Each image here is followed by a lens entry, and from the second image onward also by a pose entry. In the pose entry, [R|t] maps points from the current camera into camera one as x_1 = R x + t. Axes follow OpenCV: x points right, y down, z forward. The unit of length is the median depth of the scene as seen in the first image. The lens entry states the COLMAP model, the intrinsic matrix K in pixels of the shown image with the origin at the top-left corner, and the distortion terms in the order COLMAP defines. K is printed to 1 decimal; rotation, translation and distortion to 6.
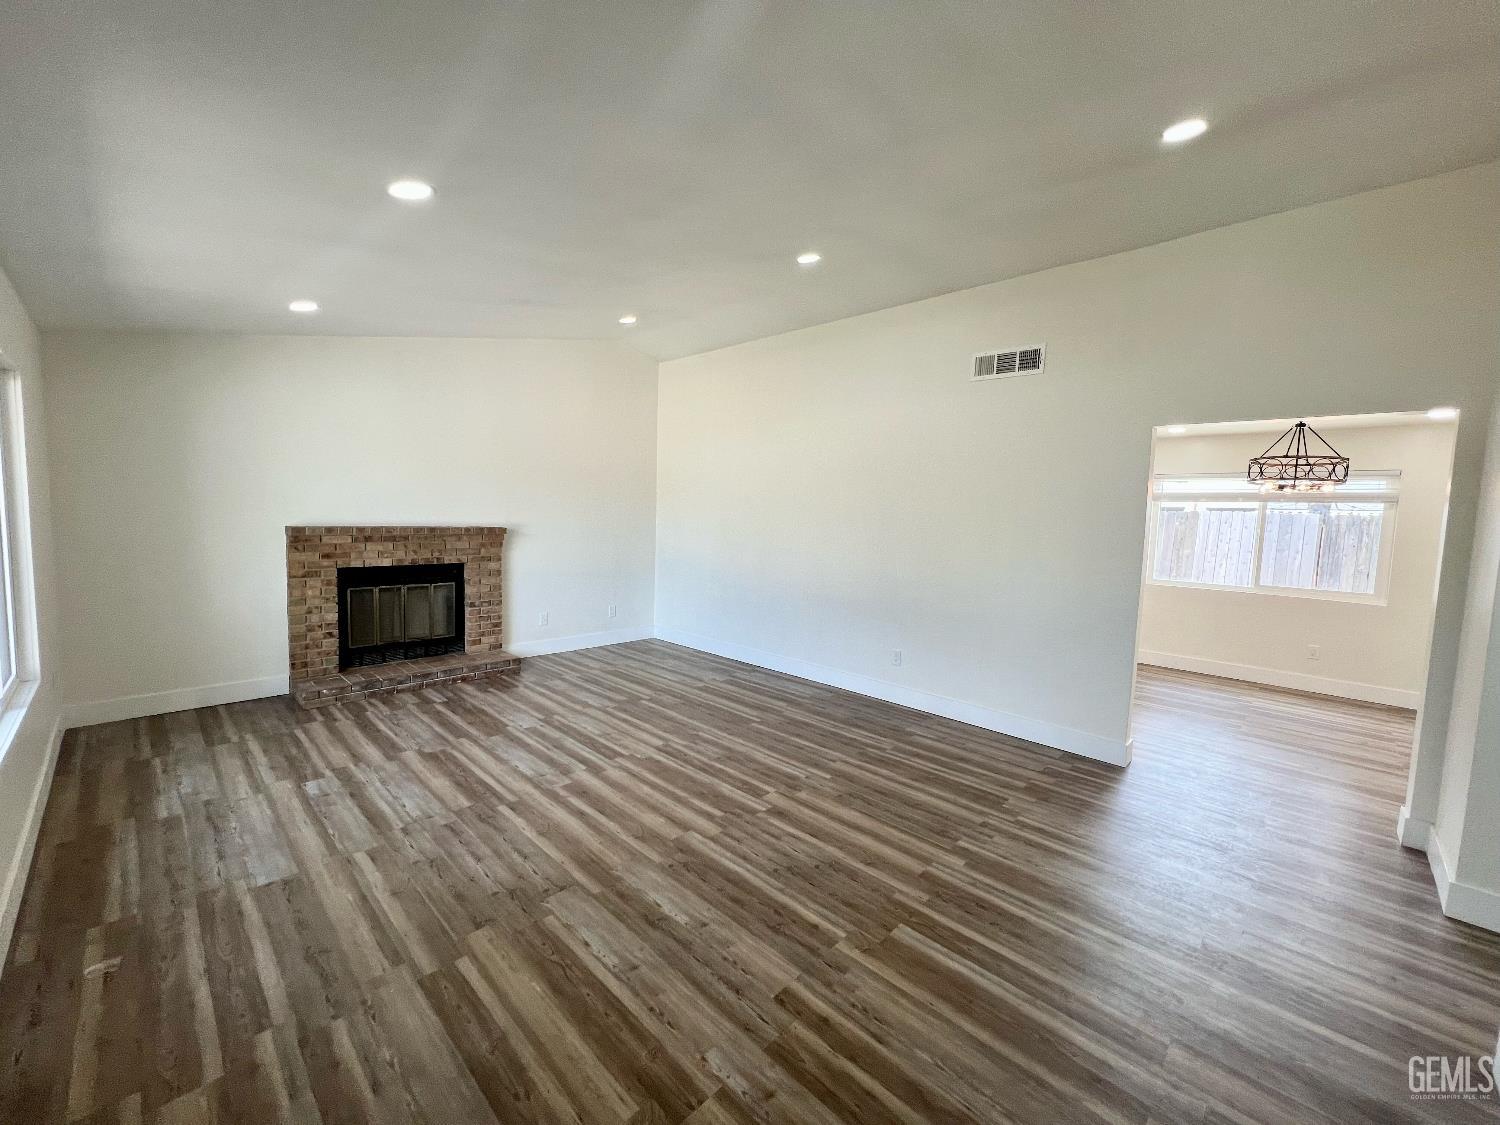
lens RADIAL K [[599.2, 0, 743.3], [0, 599.2, 559.4], [0, 0, 1]] dist [0.000180, -0.000493]
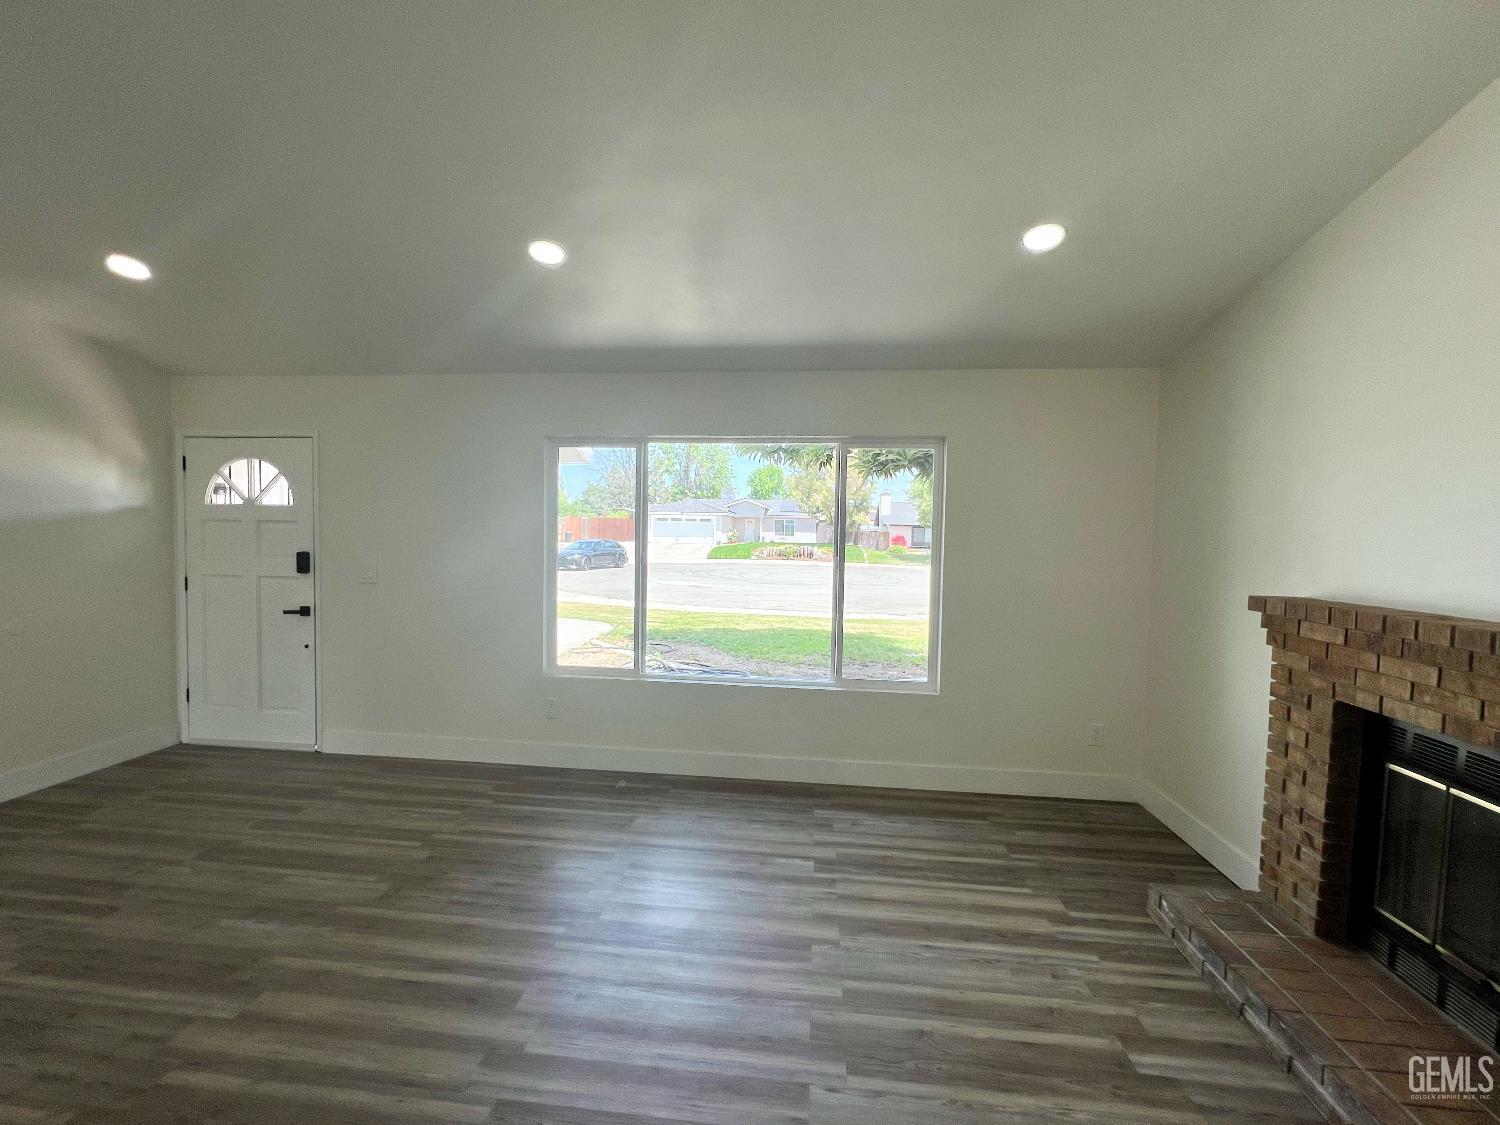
lens RADIAL K [[647.9, 0, 740.4], [0, 647.9, 564.5], [0, 0, 1]] dist [-0.002348, 0.001096]
pose [[-0.787889, -0.016361, -0.615600, -0.055441], [-0.095051, 0.990899, 0.095316, -0.097325], [0.608438, 0.133612, -0.782273, 1.231446]]
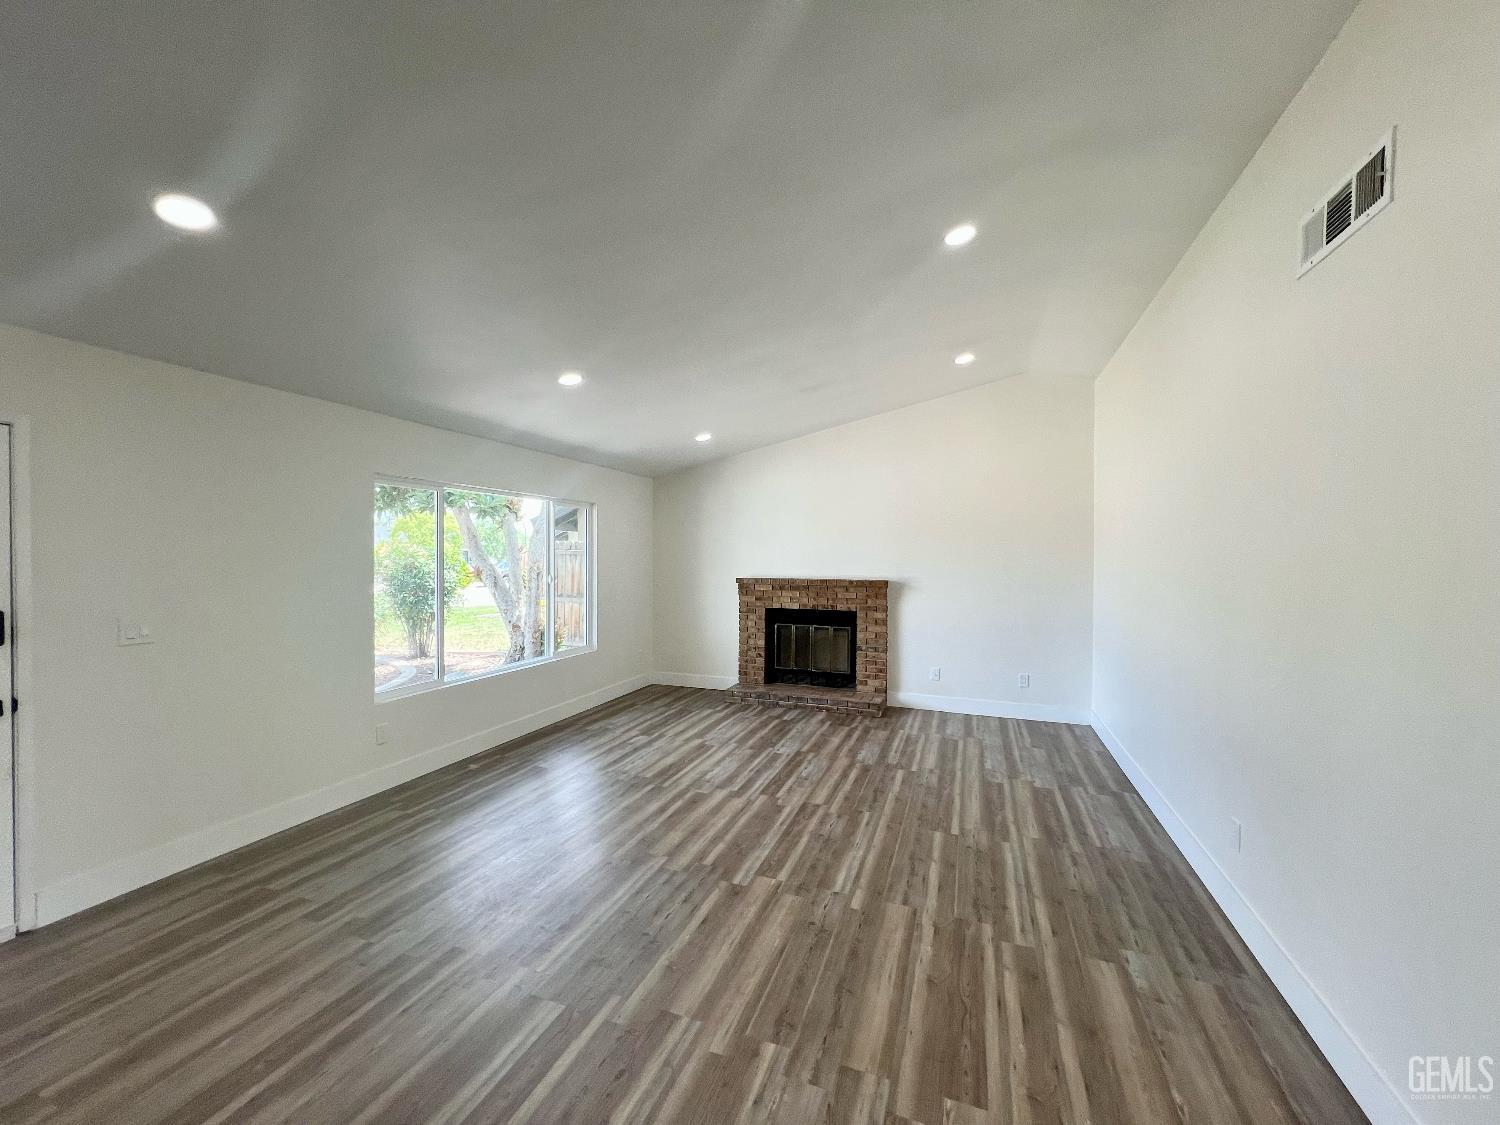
lens RADIAL K [[599.2, 0, 749.1], [0, 599.2, 560.2], [0, 0, 1]] dist [0.000180, -0.000493]
pose [[0.402362, -0.022993, -0.915192, 0.661908], [-0.065641, 0.996387, -0.053892, -0.020850], [0.913124, 0.081758, 0.399399, 0.450267]]
